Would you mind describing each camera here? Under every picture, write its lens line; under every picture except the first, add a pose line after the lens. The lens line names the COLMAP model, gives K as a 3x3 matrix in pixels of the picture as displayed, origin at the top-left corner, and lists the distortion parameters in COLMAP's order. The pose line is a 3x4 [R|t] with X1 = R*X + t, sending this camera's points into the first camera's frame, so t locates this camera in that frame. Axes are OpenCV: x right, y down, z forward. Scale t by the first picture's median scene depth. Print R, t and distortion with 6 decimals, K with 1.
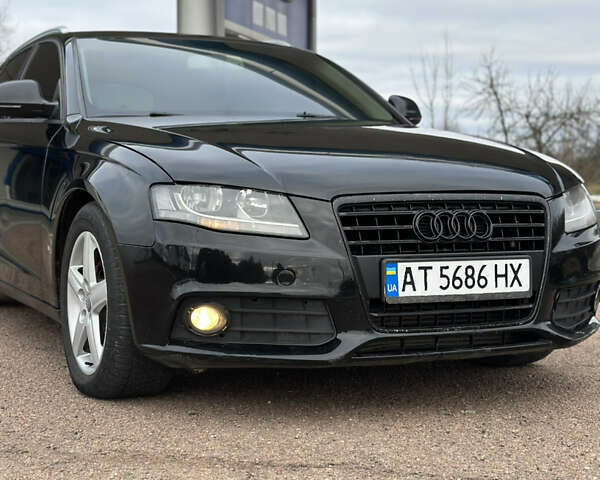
lens RADIAL K [[1111.5, 0, 300.0], [0, 1111.5, 240.0], [0, 0, 1]] dist [0.168112, -0.148431]
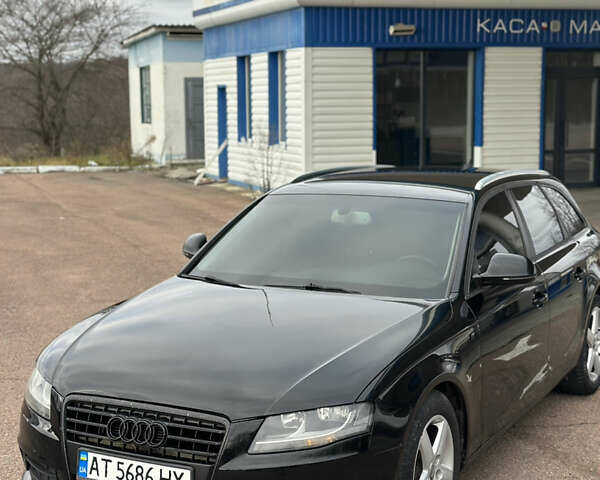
lens RADIAL K [[1111.5, 0, 300.0], [0, 1111.5, 240.0], [0, 0, 1]] dist [0.168112, -0.148431]
pose [[0.579443, 0.096764, -0.809248, 1.251939], [-0.043921, 0.995191, 0.087550, -0.348224], [0.813828, -0.015187, 0.580907, 0.409268]]
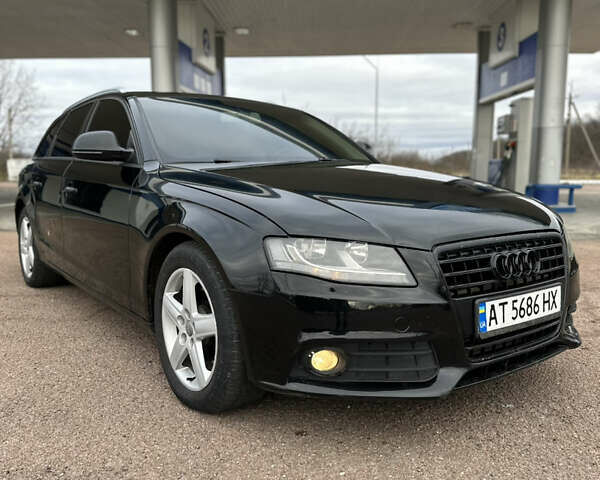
lens RADIAL K [[557.4, 0, 300.0], [0, 557.4, 240.0], [0, 0, 1]] dist [0.176193, -0.333847]
pose [[0.983431, -0.028314, 0.179058, -0.195524], [0.015646, 0.997298, 0.071773, -0.084809], [-0.180607, -0.067782, 0.981217, 0.446707]]
